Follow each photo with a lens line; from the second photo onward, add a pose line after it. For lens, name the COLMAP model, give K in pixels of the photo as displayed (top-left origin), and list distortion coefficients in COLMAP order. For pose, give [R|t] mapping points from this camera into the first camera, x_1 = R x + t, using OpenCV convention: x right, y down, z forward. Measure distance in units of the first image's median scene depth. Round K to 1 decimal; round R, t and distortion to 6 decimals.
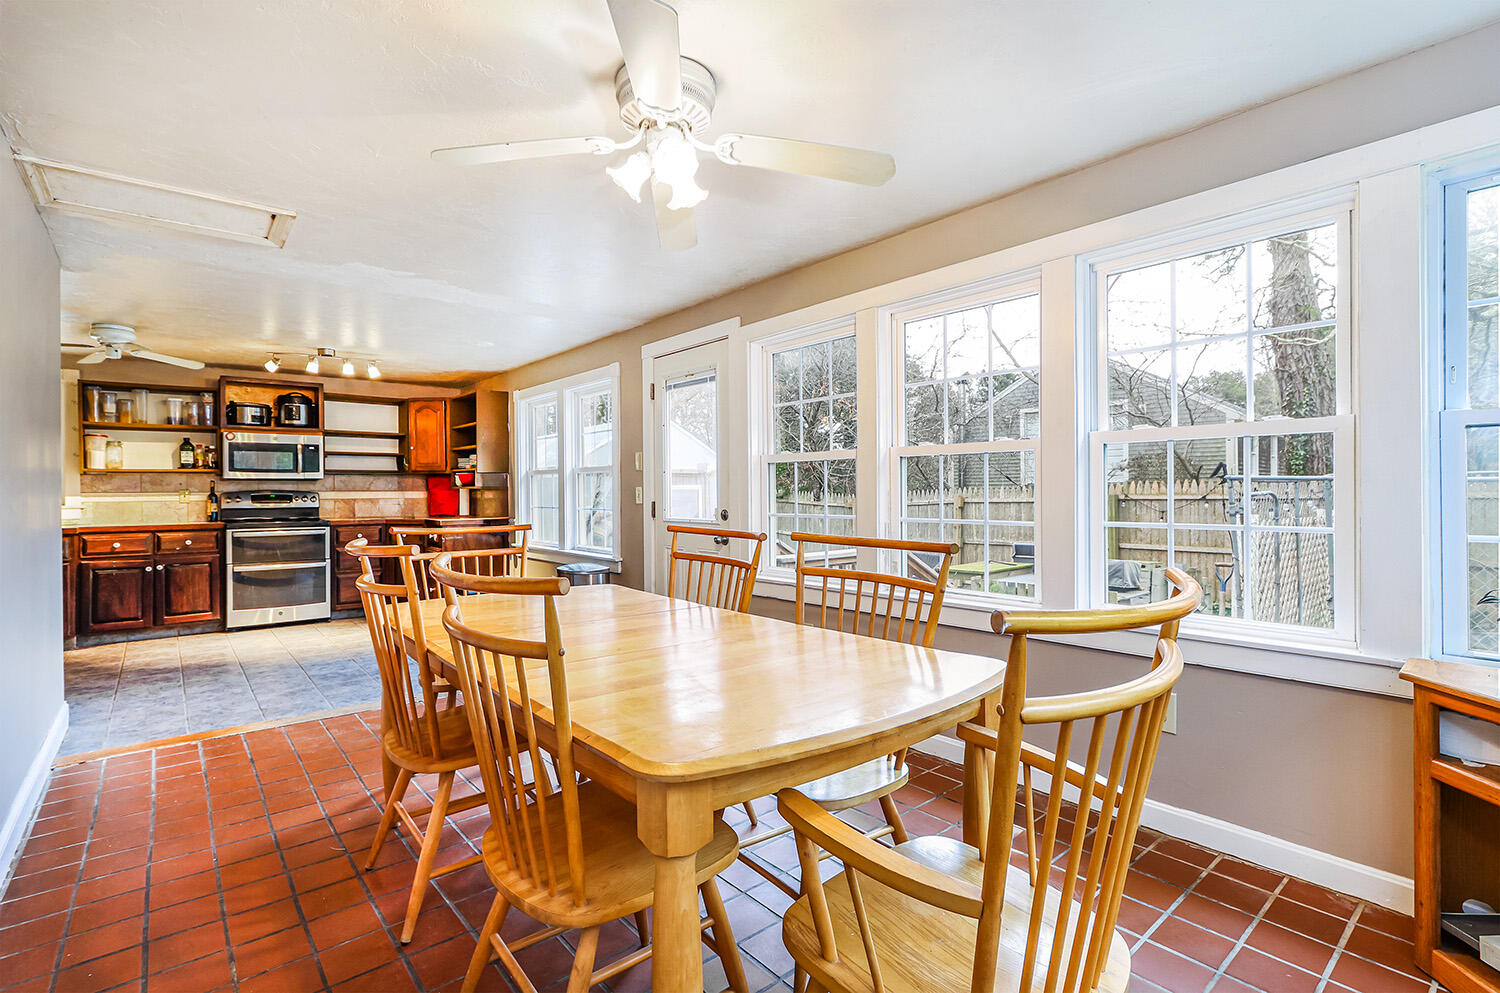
lens RADIAL K [[691.2, 0, 739.2], [0, 691.2, 499.8], [0, 0, 1]] dist [-0.003466, -0.000340]
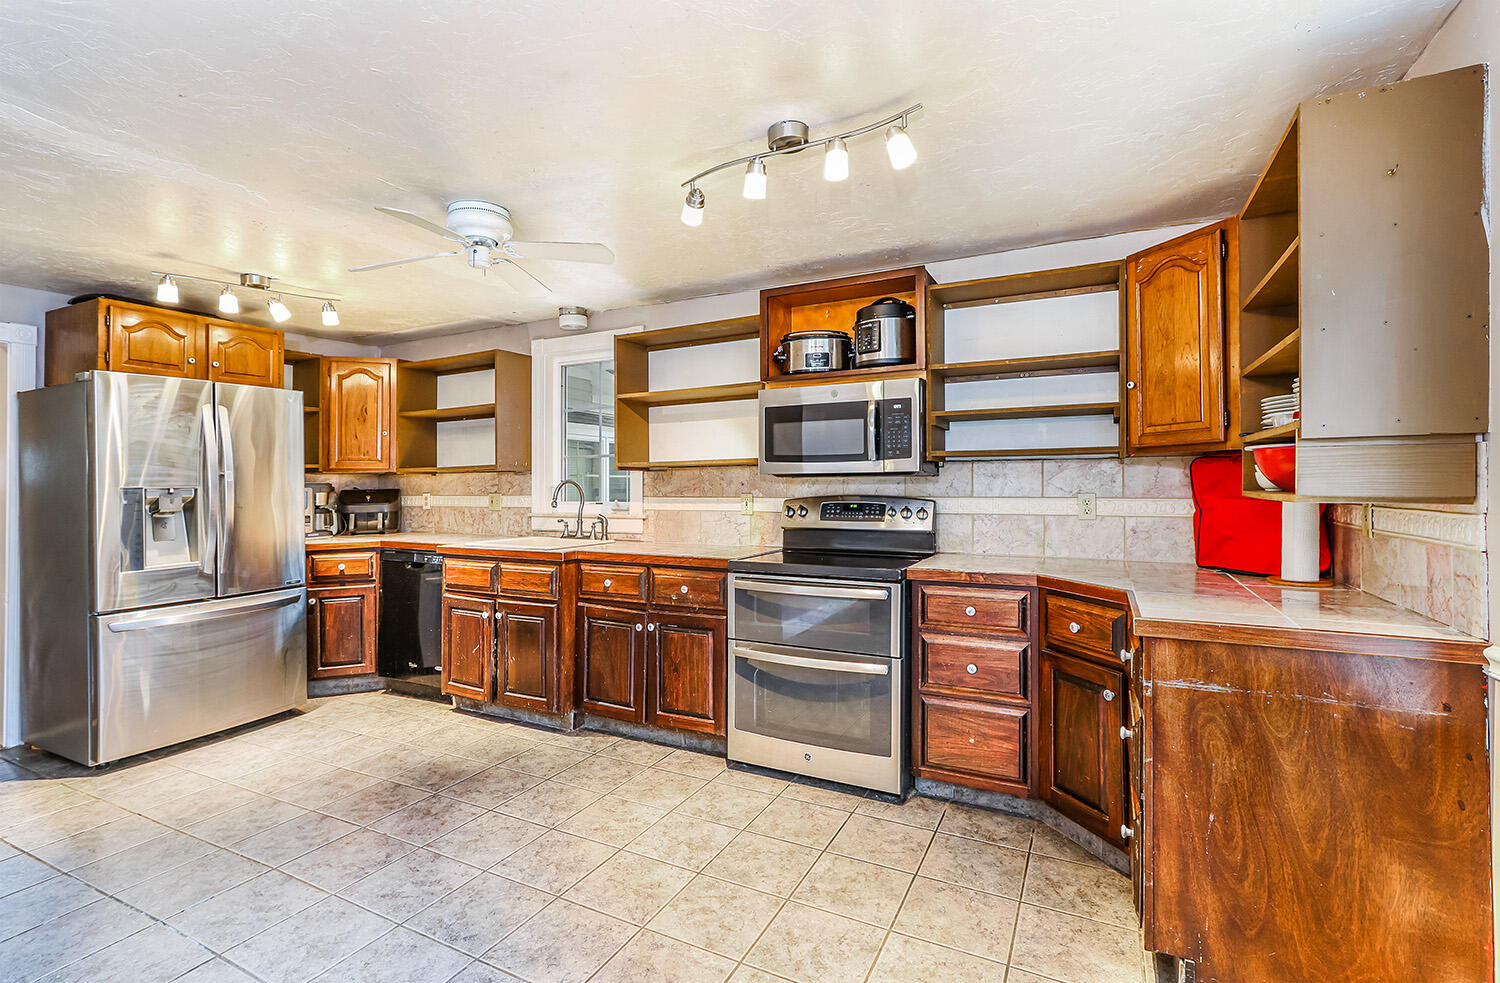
lens RADIAL K [[691.2, 0, 739.2], [0, 691.2, 488.1], [0, 0, 1]] dist [-0.003466, -0.000340]
pose [[0.368635, 0.012559, -0.929489, -0.229617], [-0.007340, 0.999917, 0.010600, -0.024390], [0.929545, 0.002915, 0.368697, 0.742076]]
